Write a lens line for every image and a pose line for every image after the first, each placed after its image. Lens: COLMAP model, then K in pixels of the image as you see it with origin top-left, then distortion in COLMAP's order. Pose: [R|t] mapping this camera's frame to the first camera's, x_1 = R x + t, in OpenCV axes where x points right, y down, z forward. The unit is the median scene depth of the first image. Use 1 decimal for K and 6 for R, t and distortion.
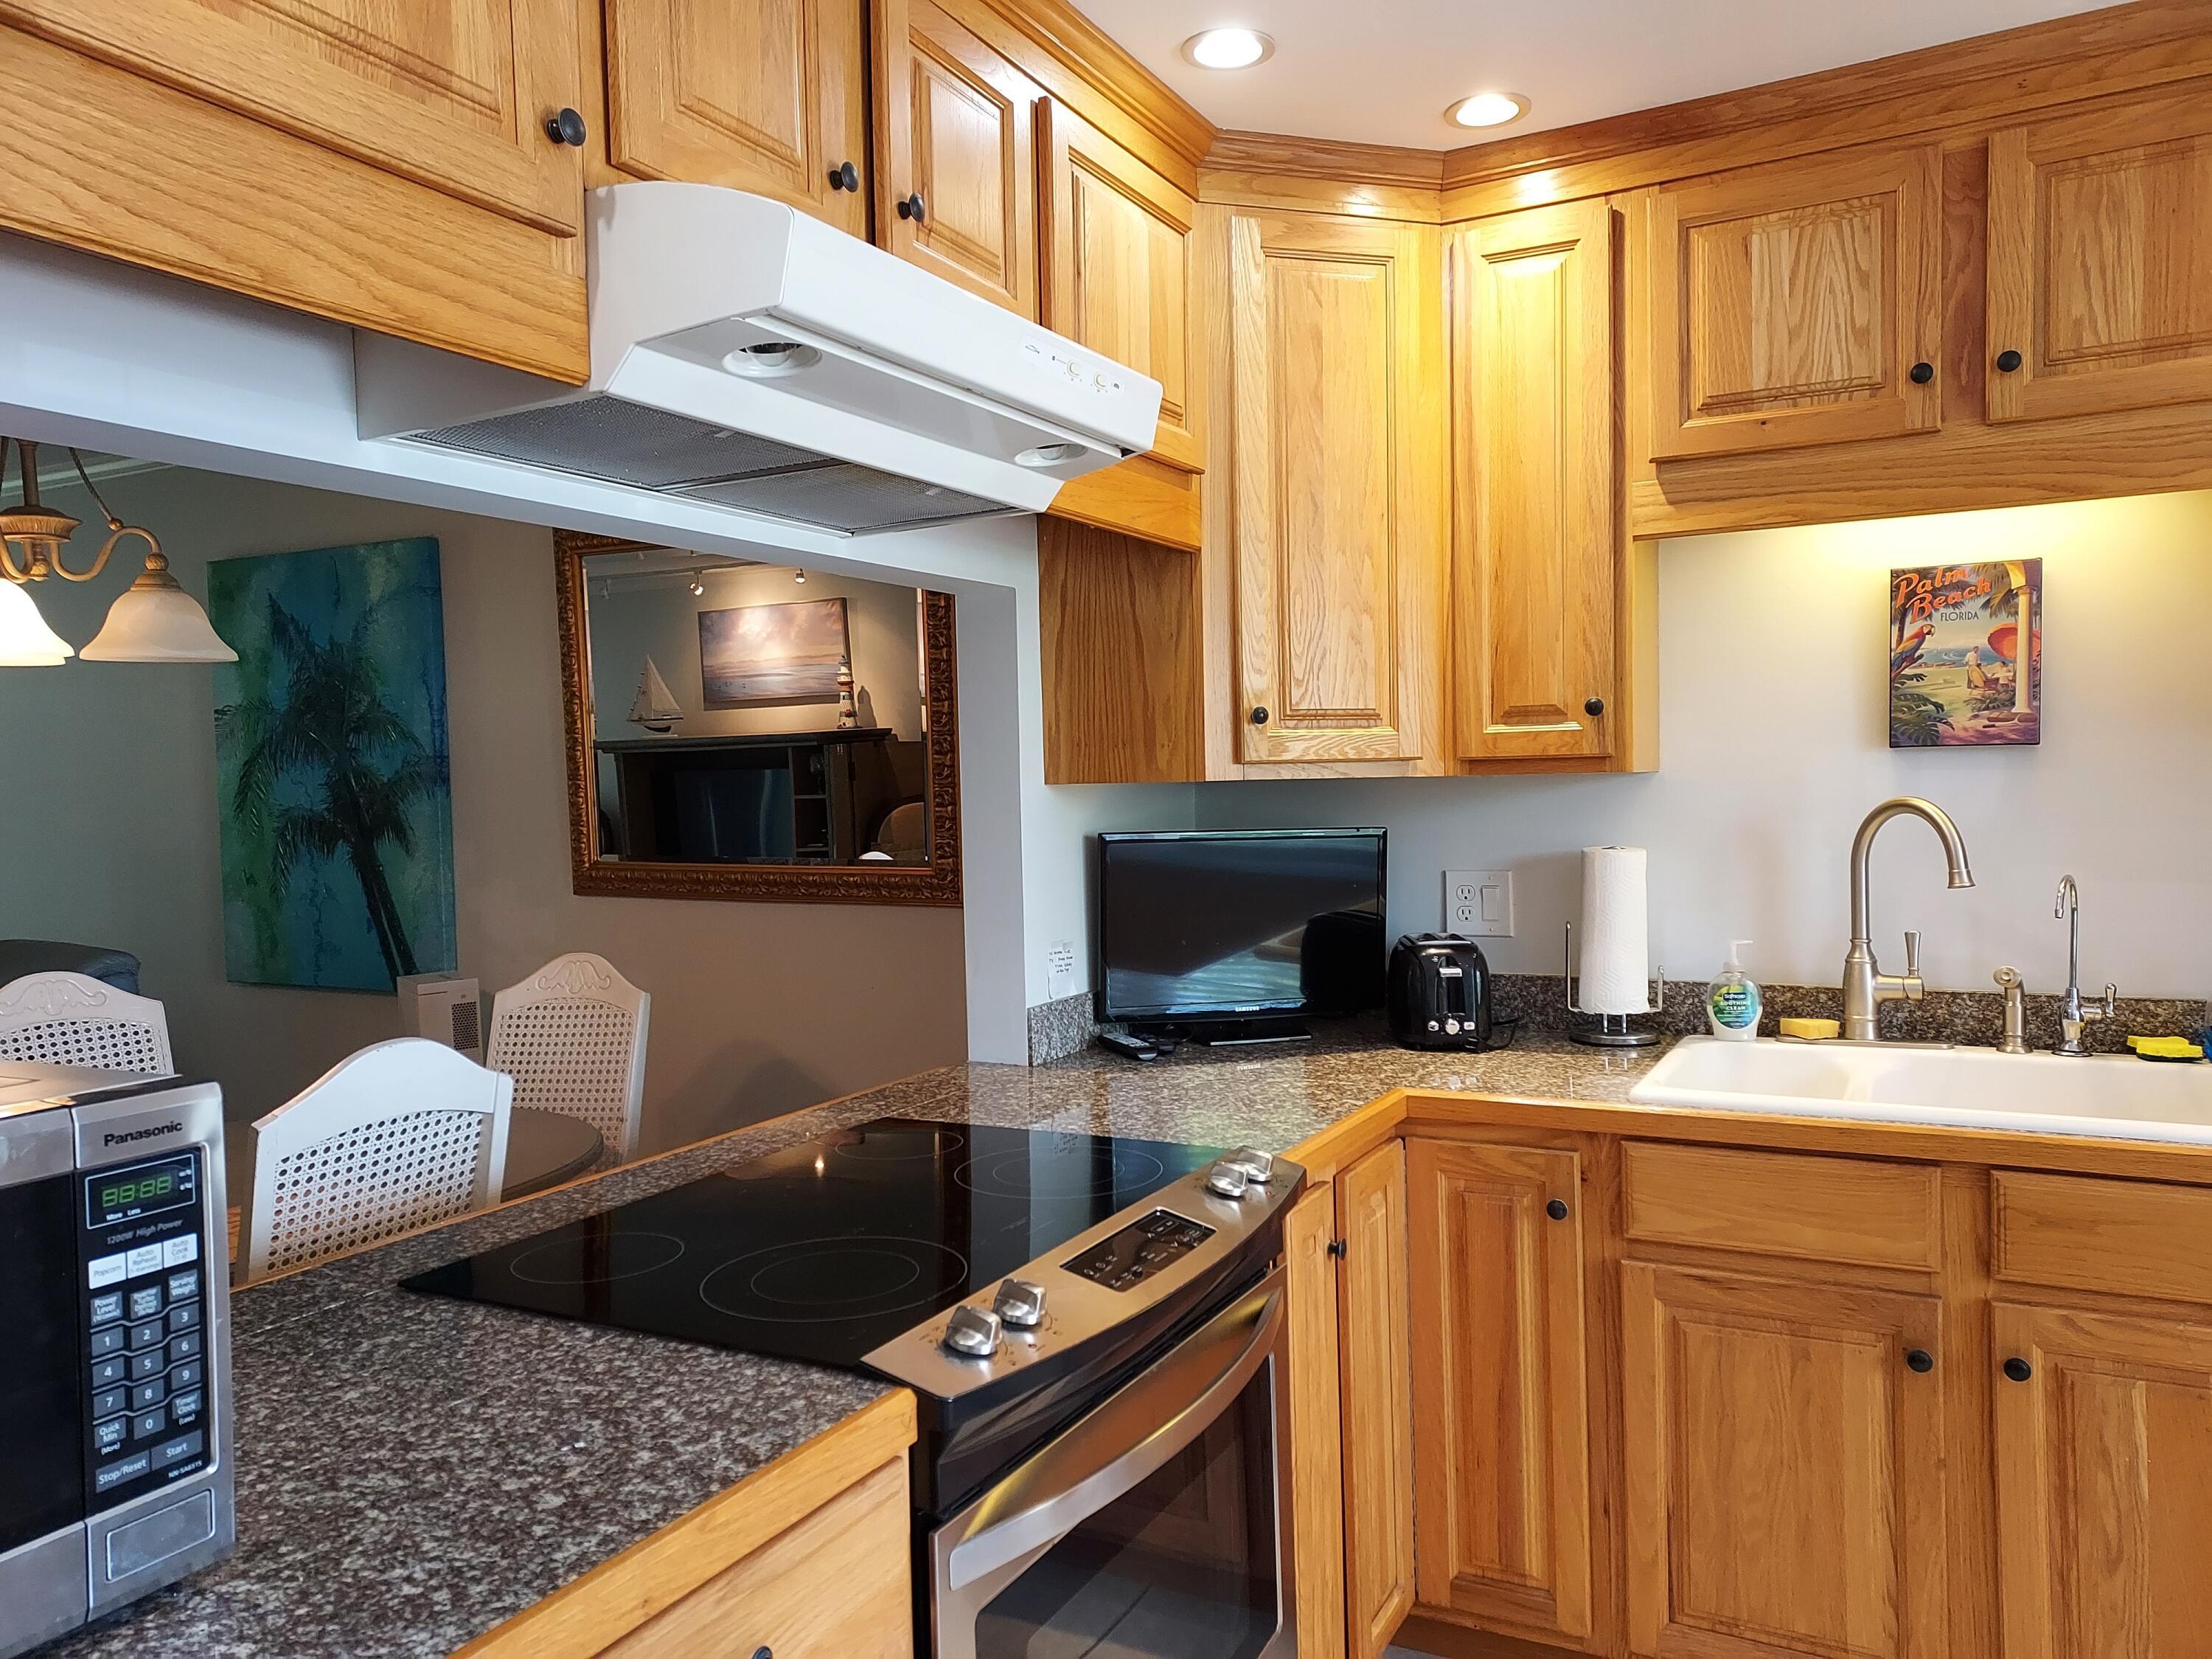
lens RADIAL K [[1584.6, 0, 1126.1], [0, 1584.6, 838.7], [0, 0, 1]] dist [0.069055, -0.044657]
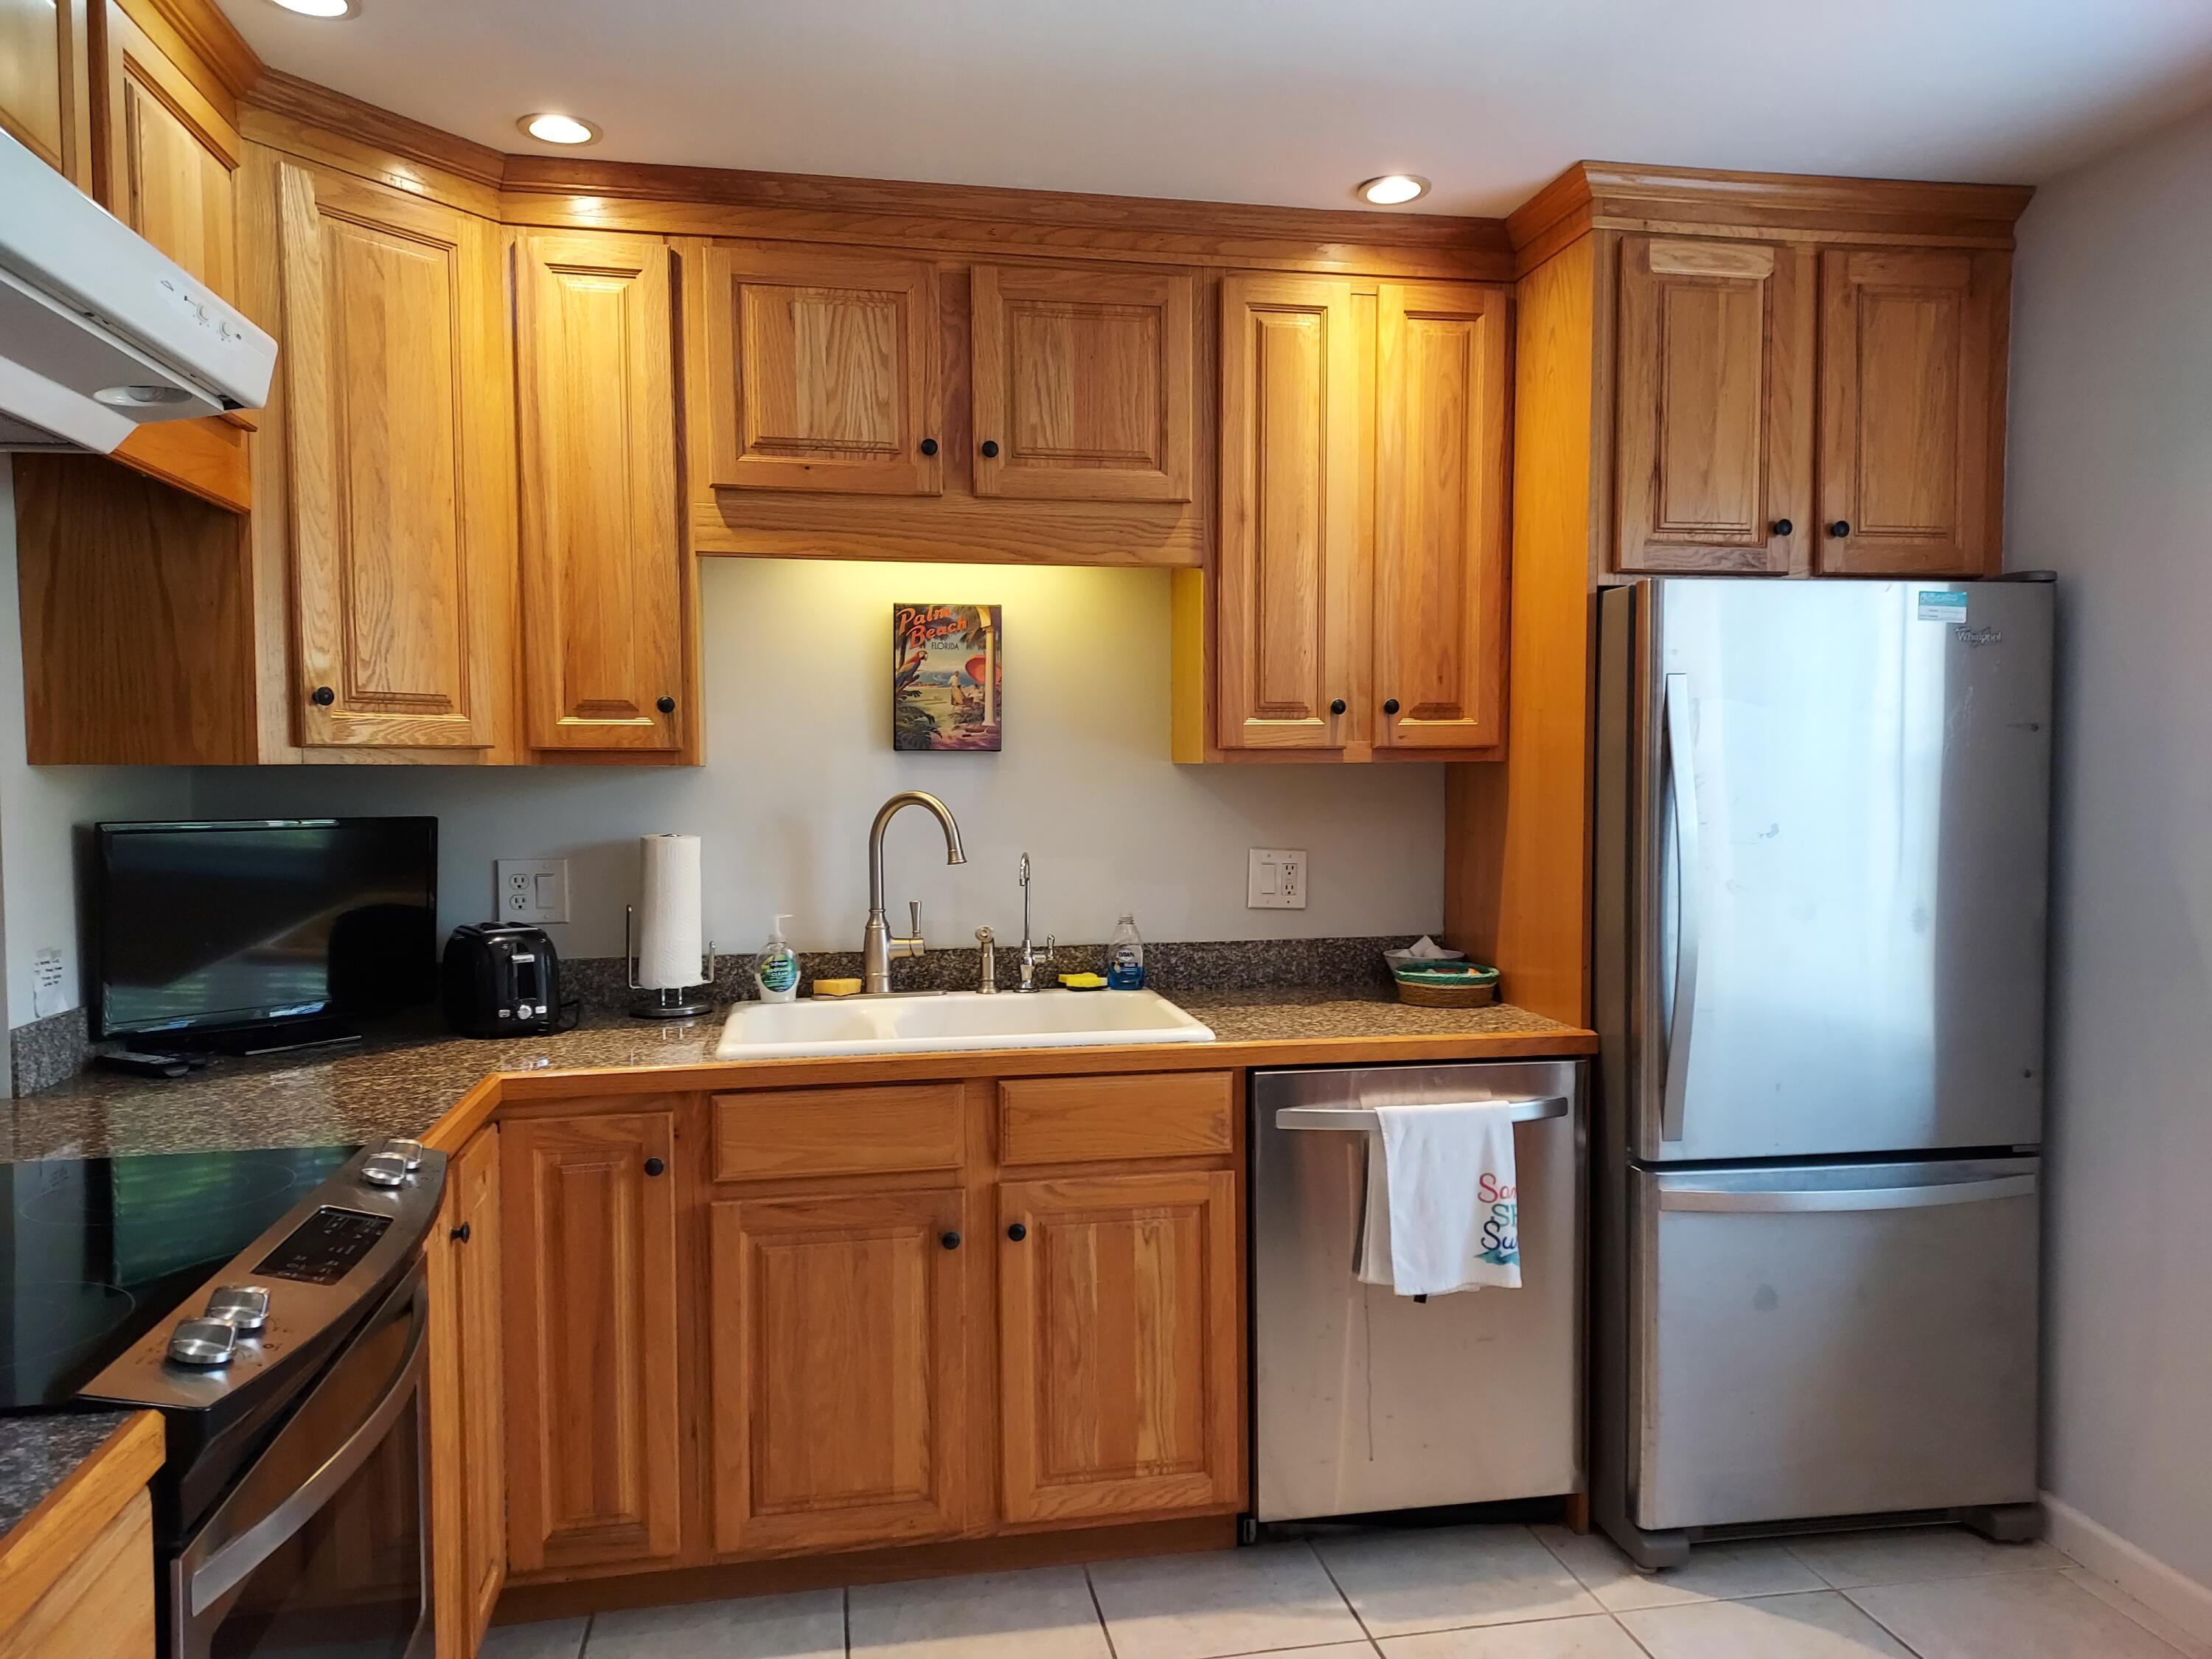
lens RADIAL K [[1584.6, 0, 1102.2], [0, 1584.6, 834.4], [0, 0, 1]] dist [0.069055, -0.044657]
pose [[0.789856, -0.006471, 0.613258, -0.137557], [0.008159, 0.999967, 0.000043, 0.008058], [-0.613238, 0.004969, 0.789883, -0.039061]]
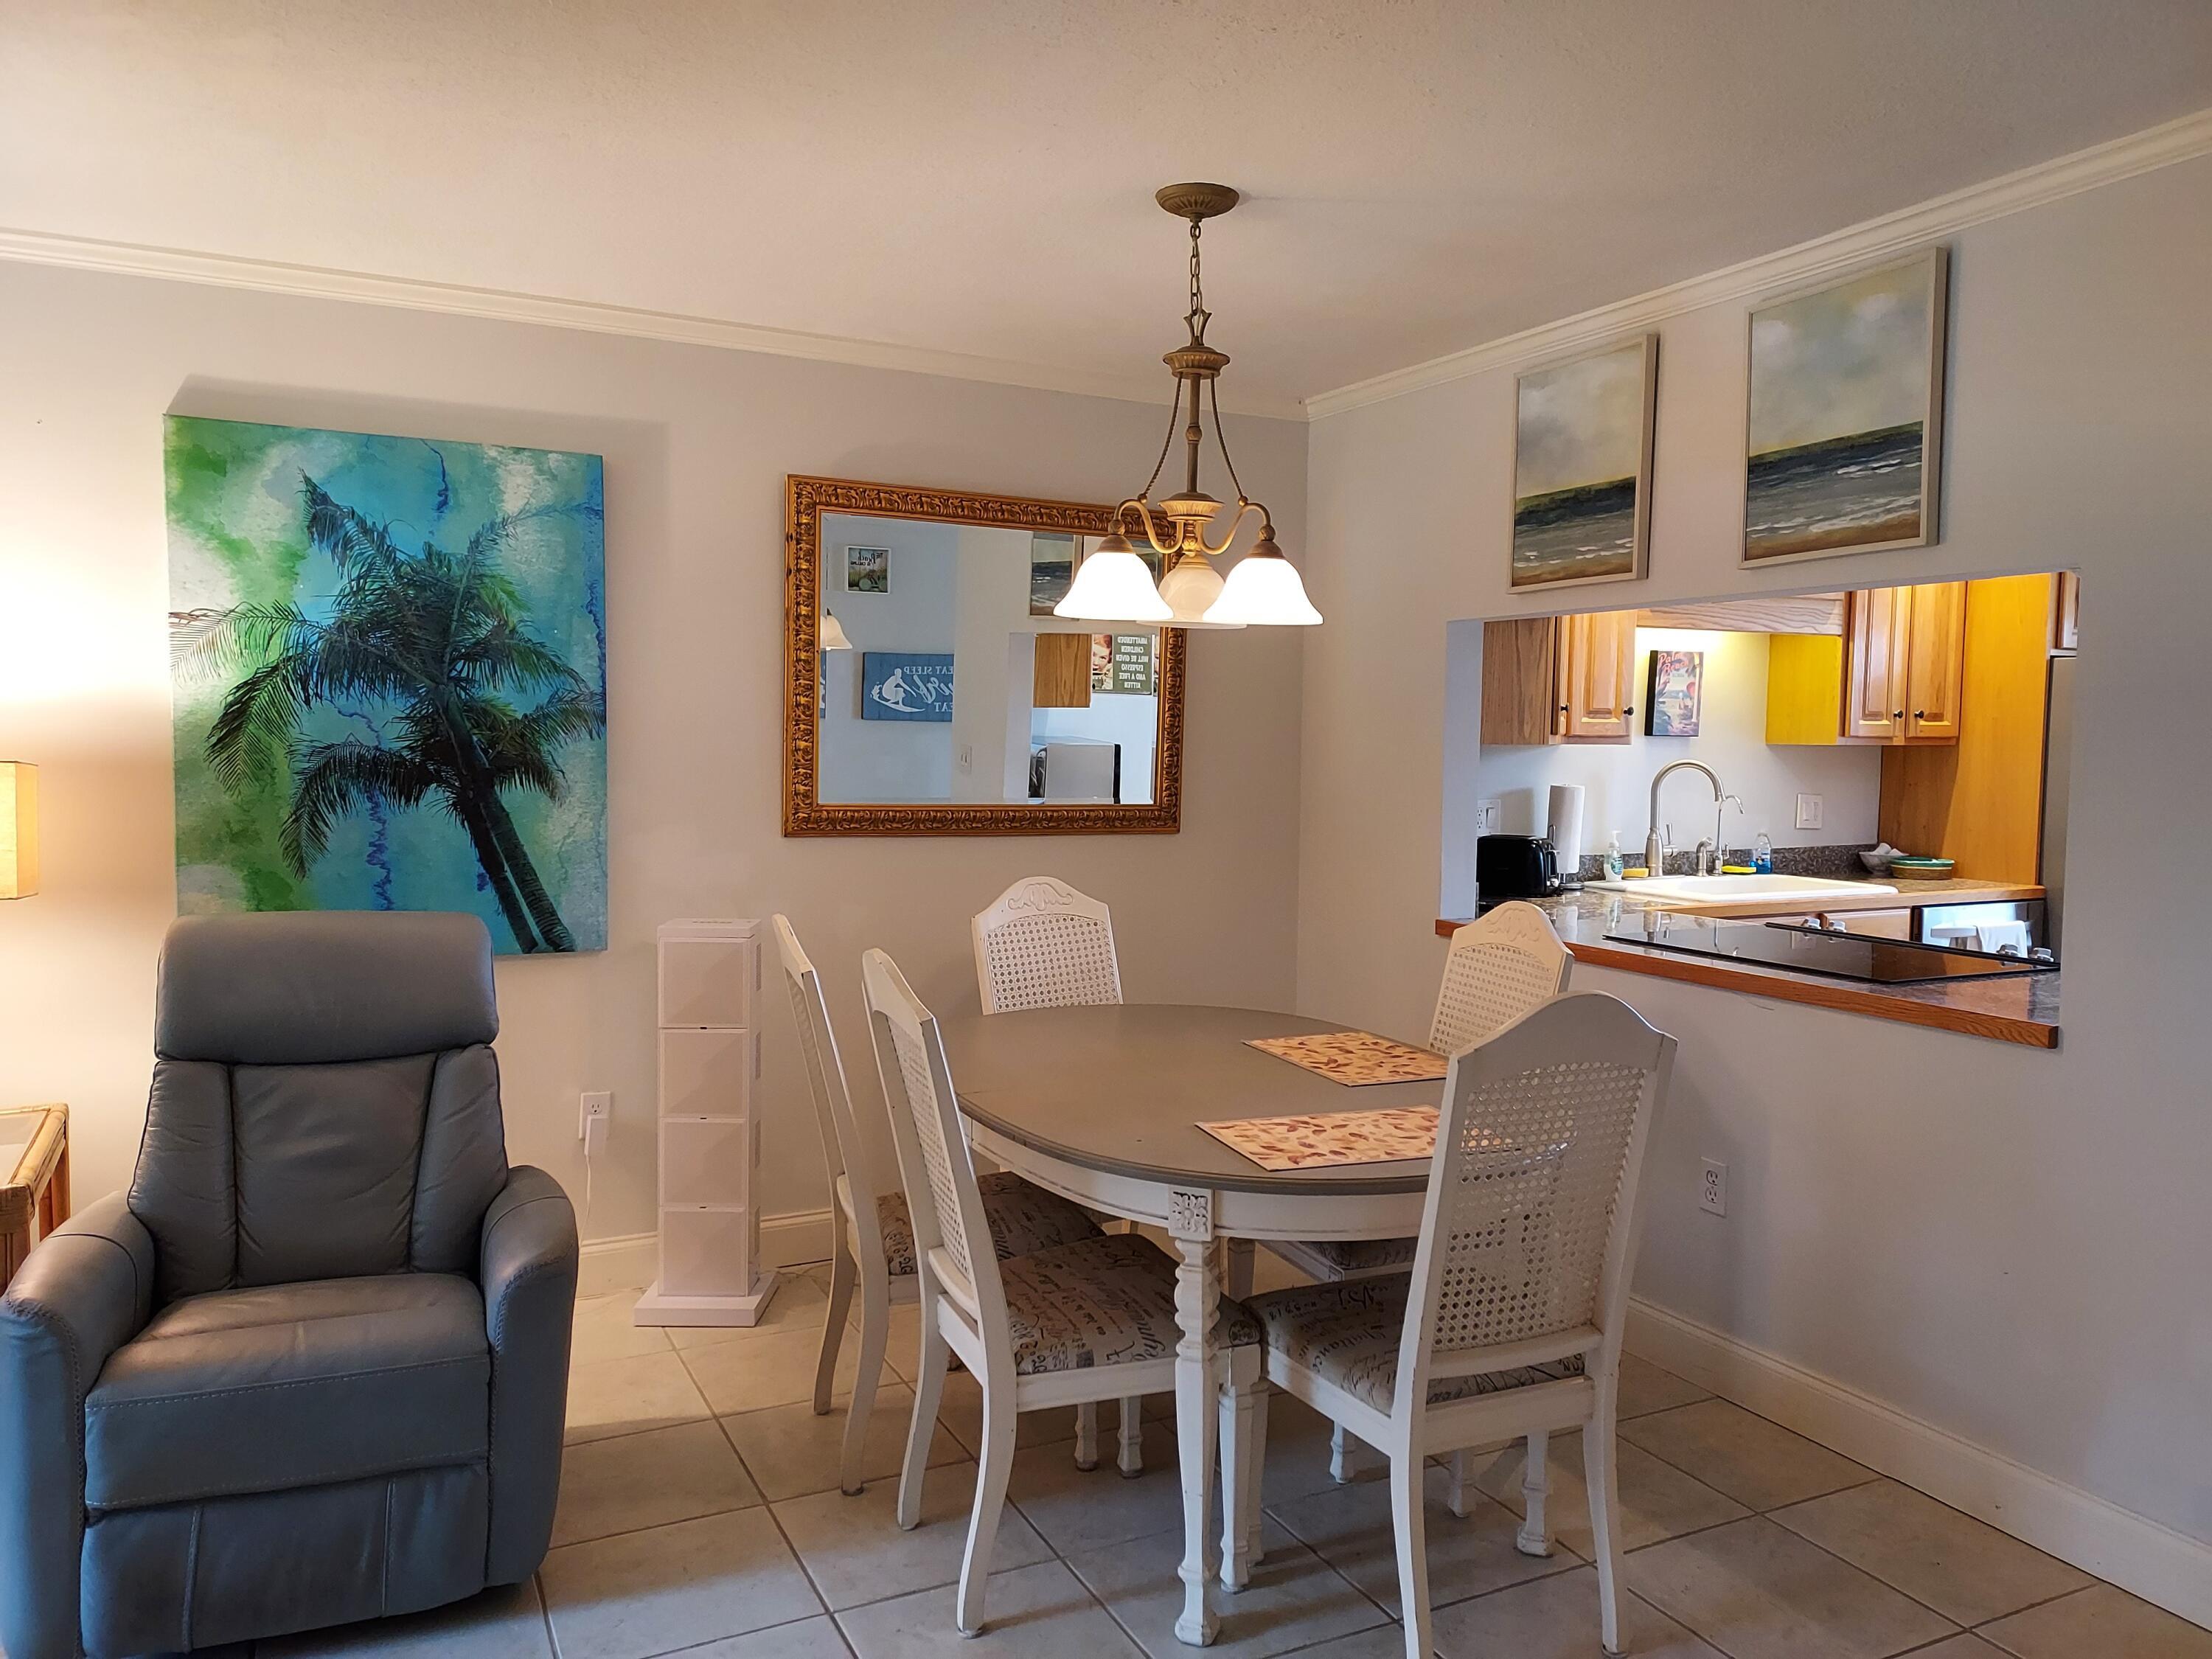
lens RADIAL K [[1584.6, 0, 1119.6], [0, 1584.6, 839.5], [0, 0, 1]] dist [0.069055, -0.044657]
pose [[0.590675, -0.025220, 0.806515, -1.633145], [0.008070, 0.999646, 0.025348, 0.019834], [-0.806869, -0.008464, 0.590669, 0.344216]]
